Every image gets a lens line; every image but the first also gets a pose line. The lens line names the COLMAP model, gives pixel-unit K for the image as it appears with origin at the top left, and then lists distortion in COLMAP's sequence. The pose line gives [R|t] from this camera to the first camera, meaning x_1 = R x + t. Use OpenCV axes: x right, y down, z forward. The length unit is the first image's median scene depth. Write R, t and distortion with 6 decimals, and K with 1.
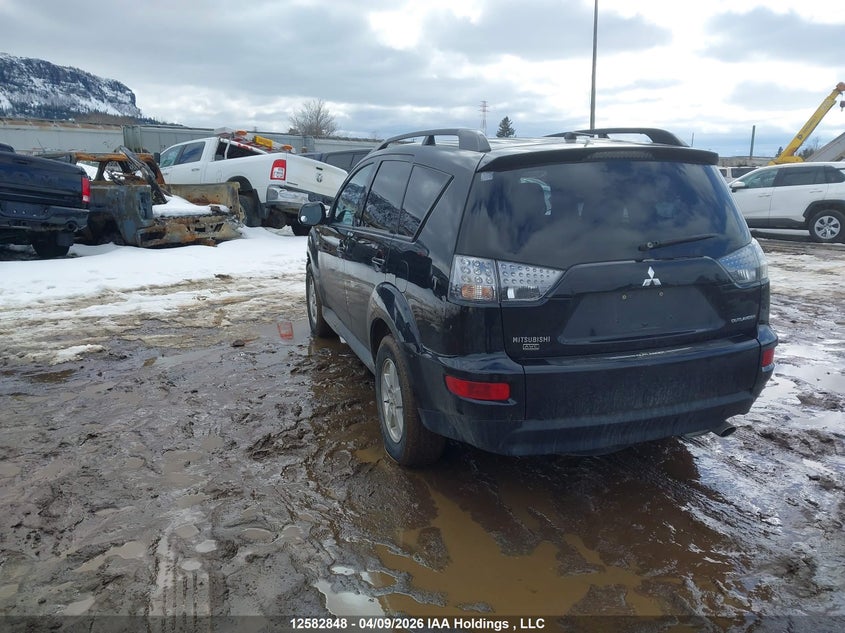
lens RADIAL K [[704.6, 0, 425.5], [0, 704.6, 320.1], [0, 0, 1]] dist [0.020333, -0.013296]
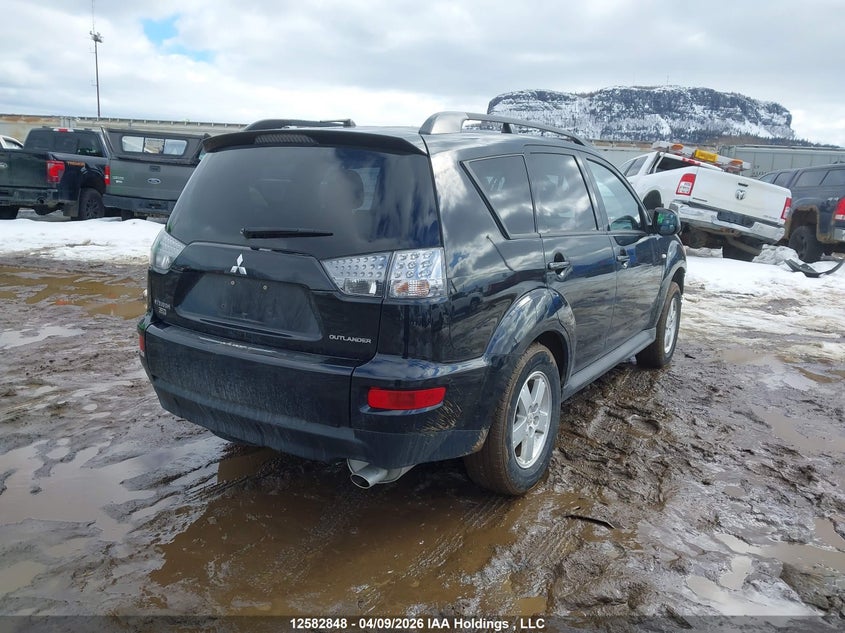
lens RADIAL K [[704.6, 0, 426.7], [0, 704.6, 314.2], [0, 0, 1]] dist [0.020333, -0.013296]
pose [[0.599578, 0.170587, -0.781924, 0.098882], [-0.203335, 0.977430, 0.057322, -0.008208], [0.774055, 0.124624, 0.620732, 0.049842]]
